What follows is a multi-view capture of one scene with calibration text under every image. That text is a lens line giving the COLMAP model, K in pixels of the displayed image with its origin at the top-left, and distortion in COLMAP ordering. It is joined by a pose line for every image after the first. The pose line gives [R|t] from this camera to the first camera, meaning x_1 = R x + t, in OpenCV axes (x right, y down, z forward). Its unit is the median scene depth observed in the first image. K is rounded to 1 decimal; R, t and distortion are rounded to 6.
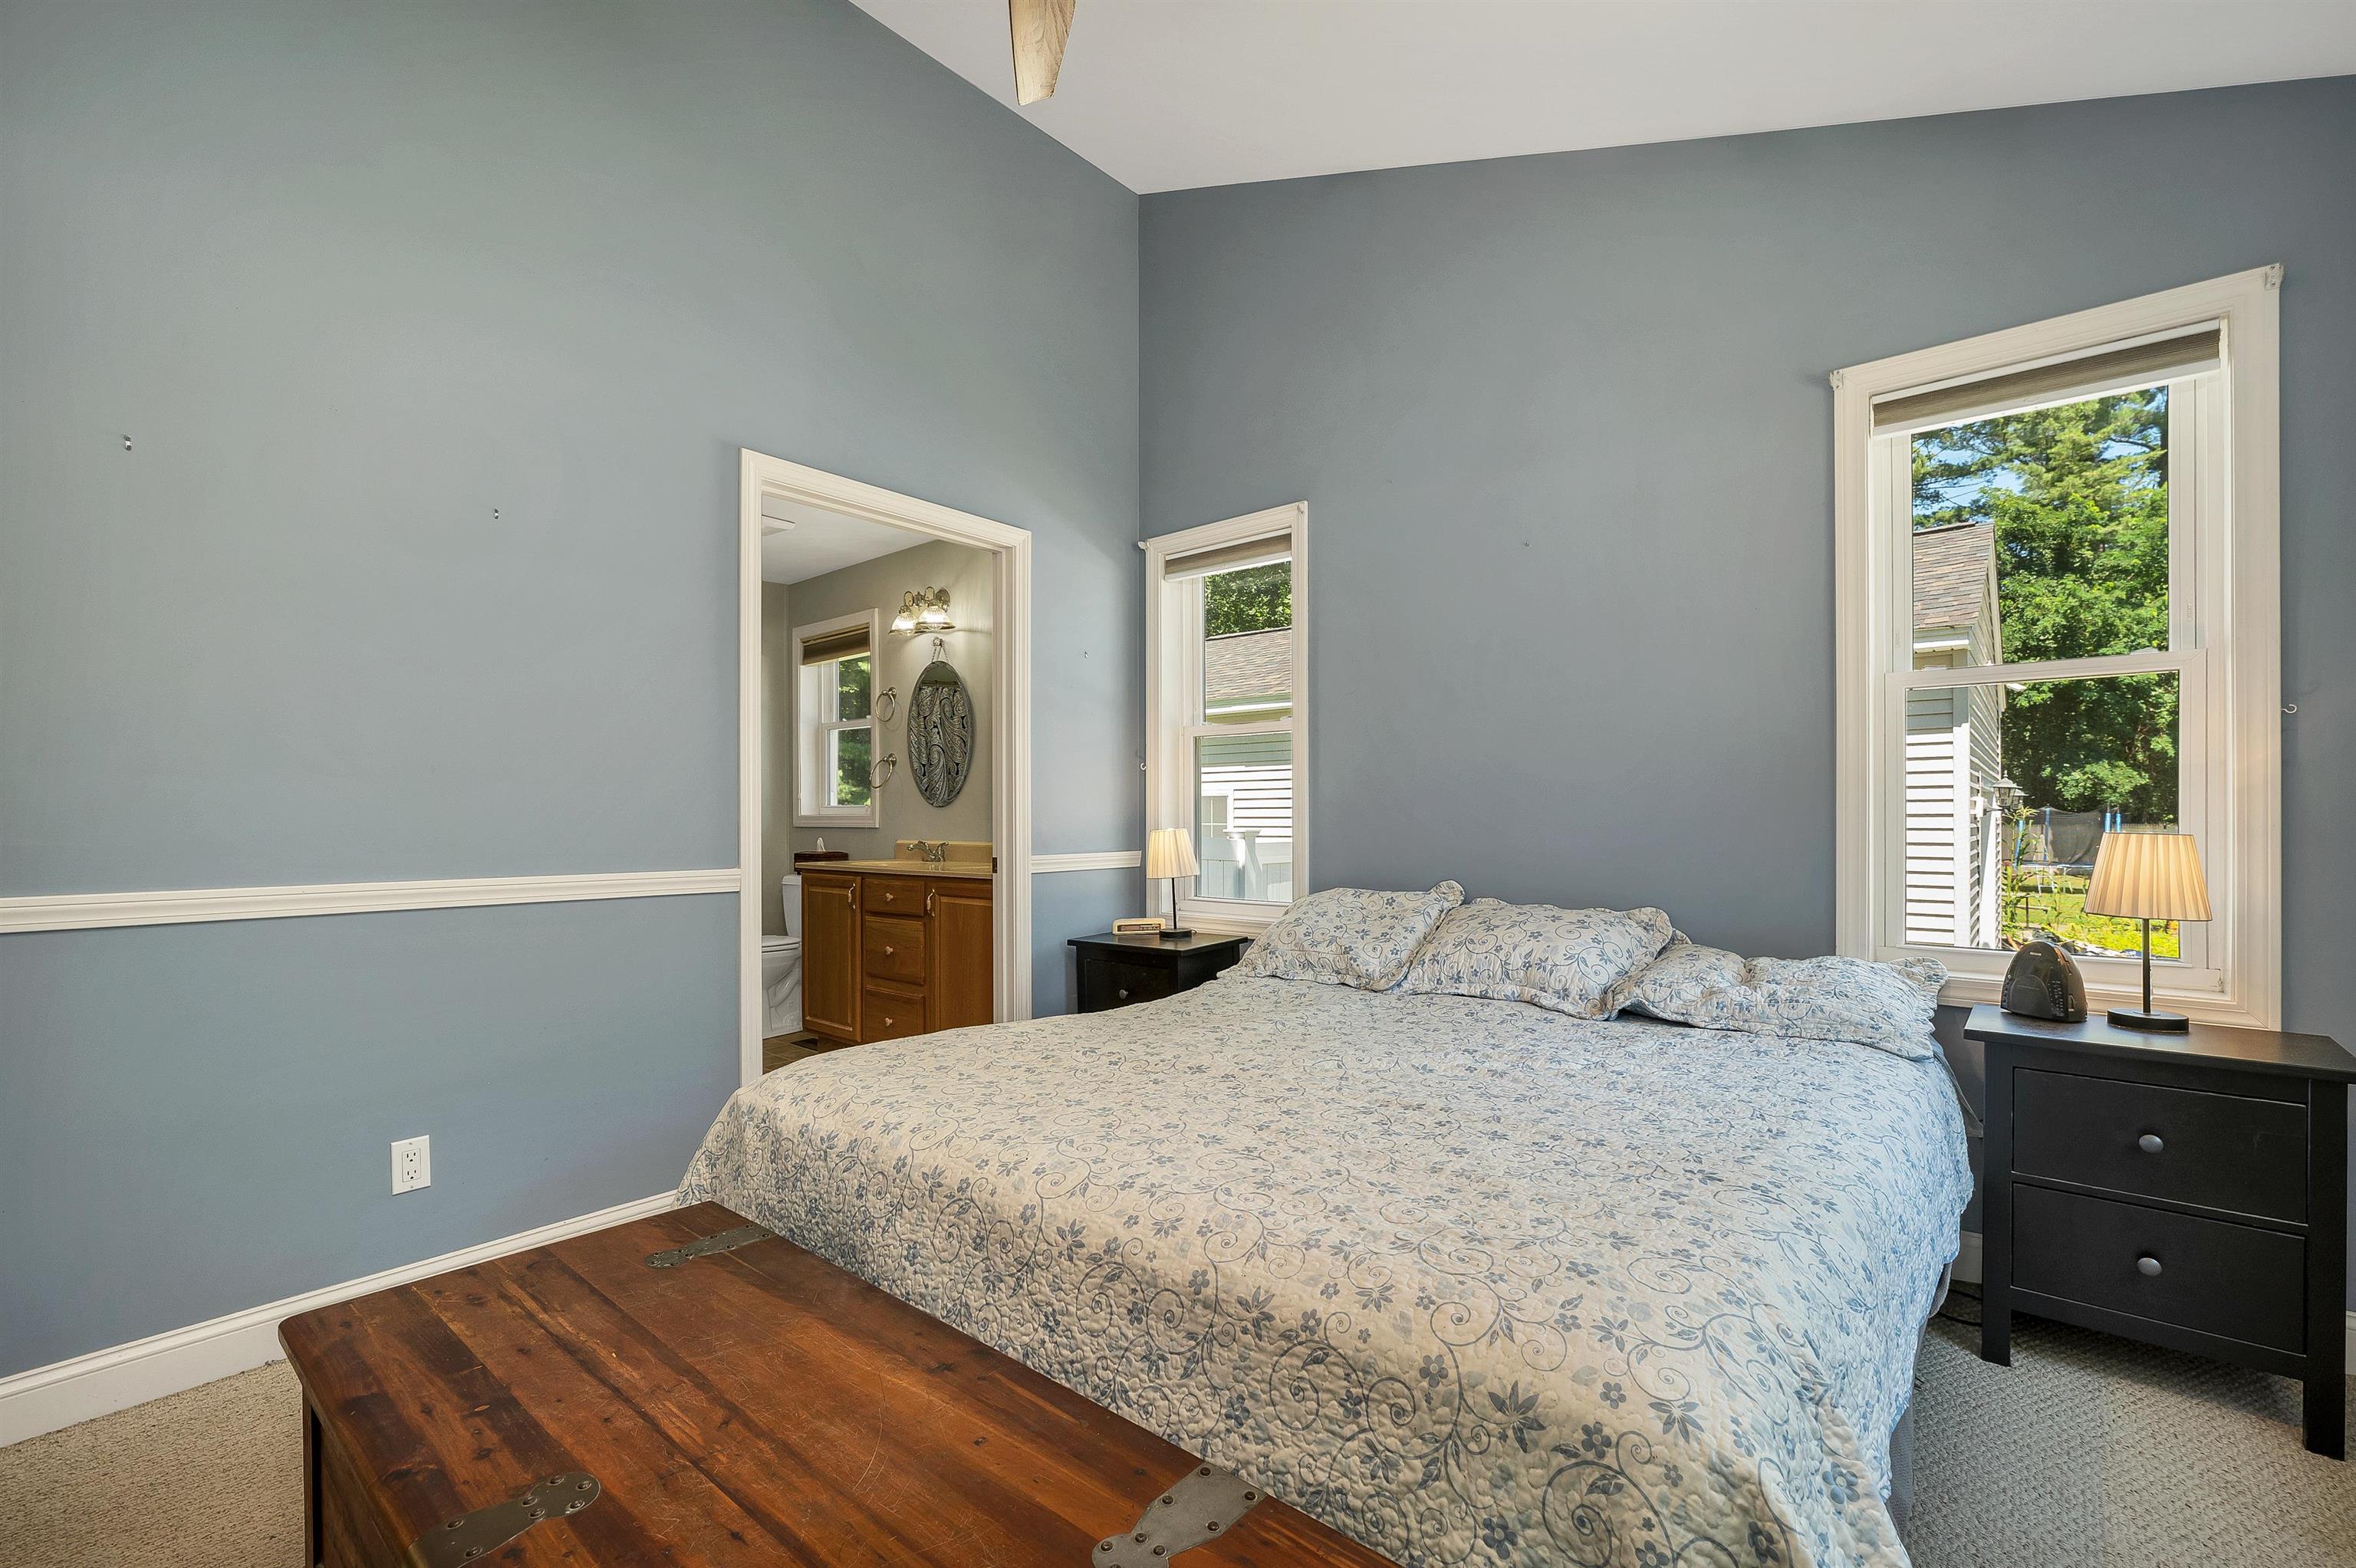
lens RADIAL K [[974.7, 0, 1166.3], [0, 974.7, 810.7], [0, 0, 1]] dist [-0.003813, -0.000508]
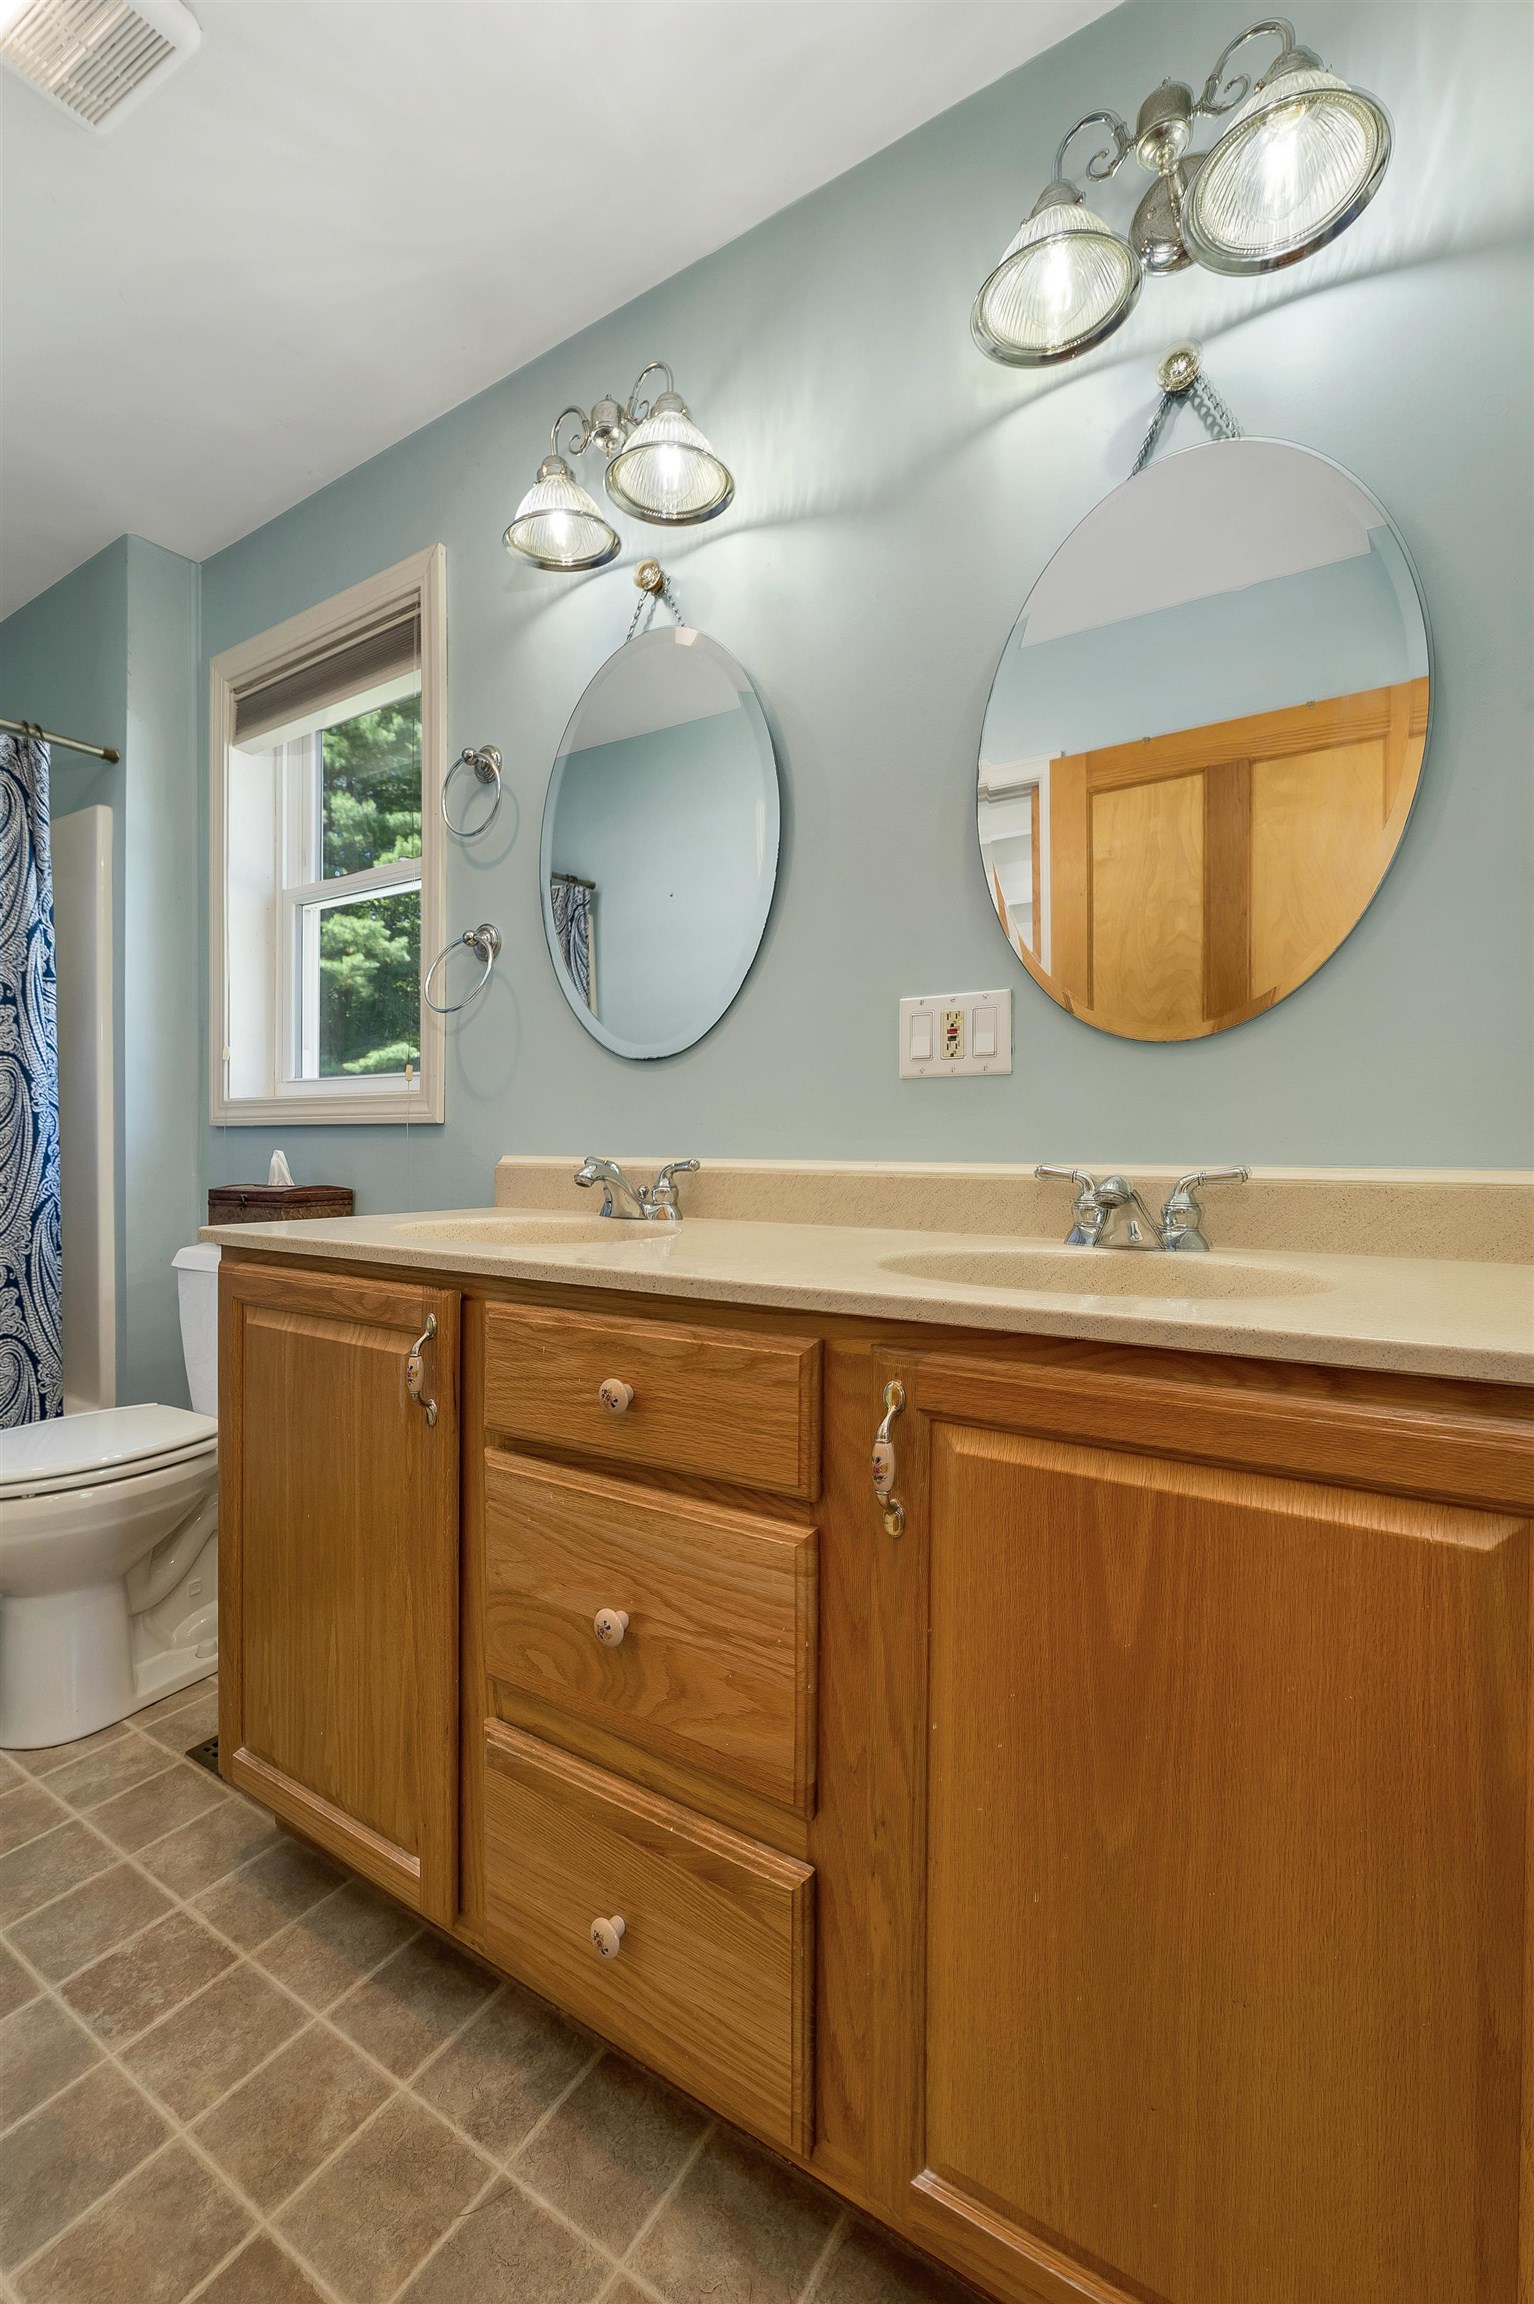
lens RADIAL K [[941.8, 0, 754.6], [0, 941.8, 1171.4], [0, 0, 1]] dist [-0.002647, -0.000792]
pose [[0.990212, 0.012932, 0.138973, -0.224563], [-0.016377, 0.999585, 0.023679, 0.024915], [-0.138610, -0.025724, 0.990013, 0.616205]]
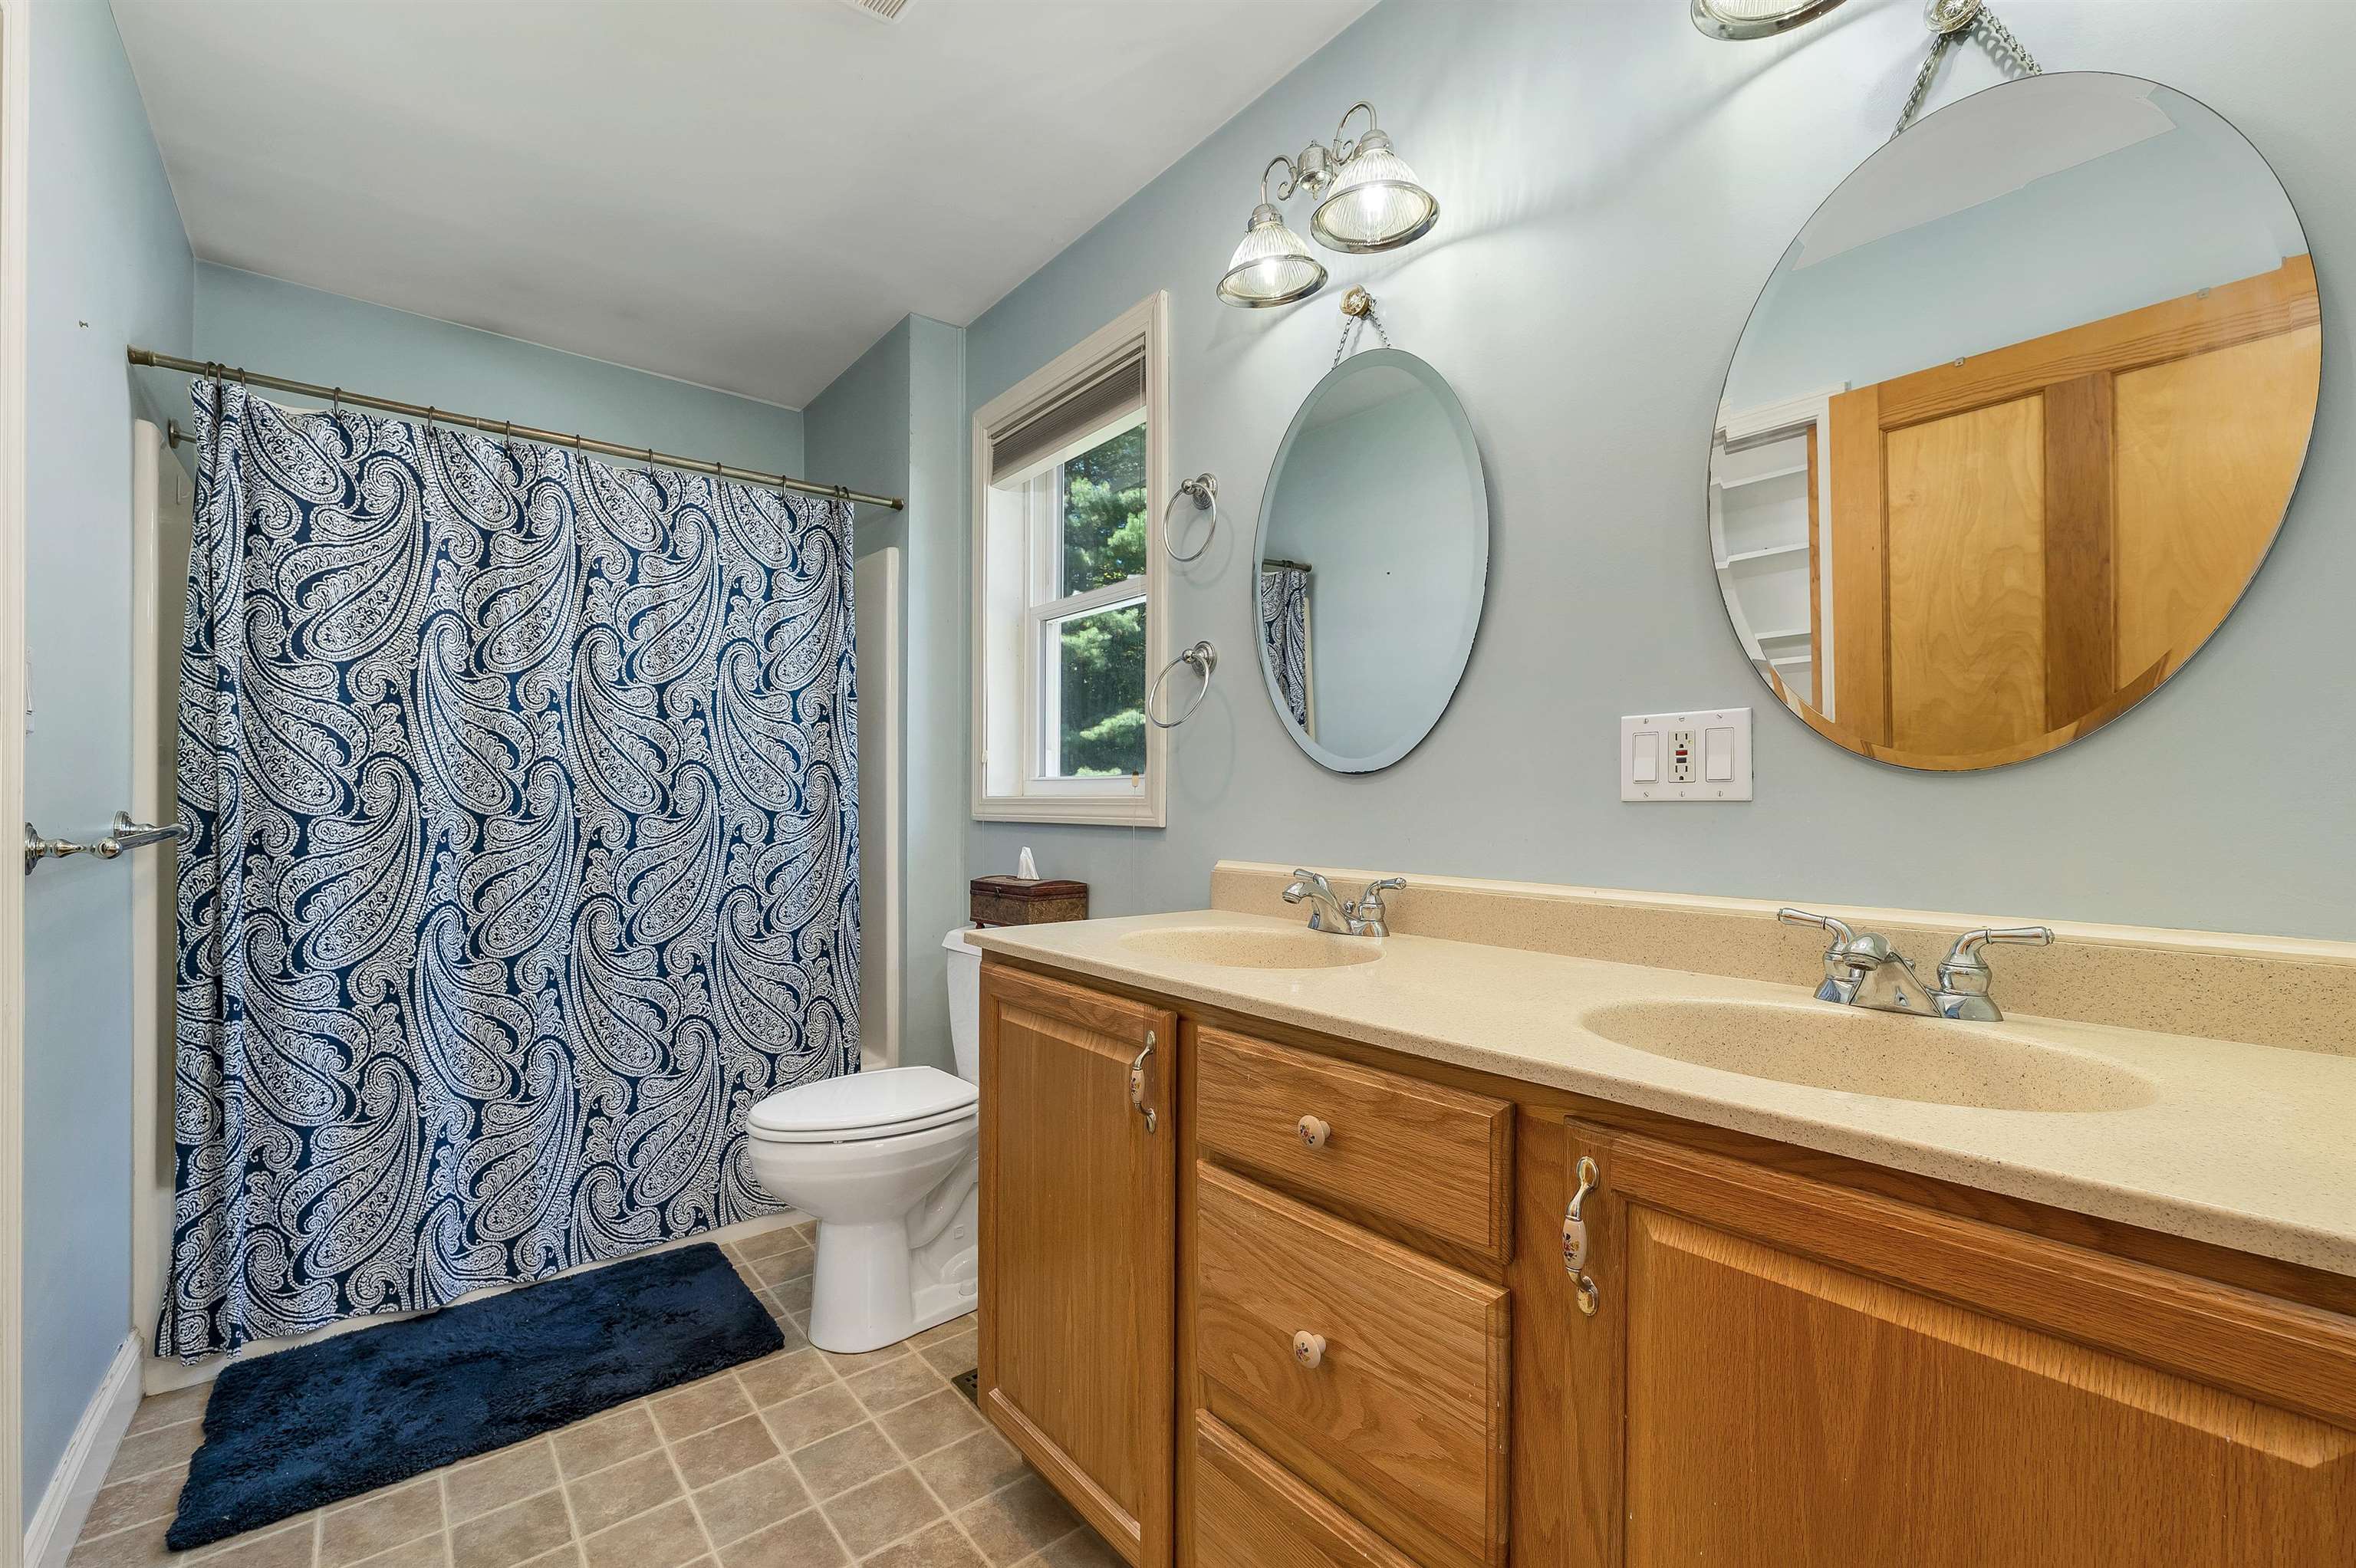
lens RADIAL K [[974.7, 0, 1166.3], [0, 974.7, 810.7], [0, 0, 1]] dist [-0.003813, -0.000508]
pose [[0.983006, 0.011493, -0.183214, -0.219190], [-0.009270, 0.999873, 0.012986, 0.005163], [0.183340, -0.011067, 0.982987, 0.597422]]
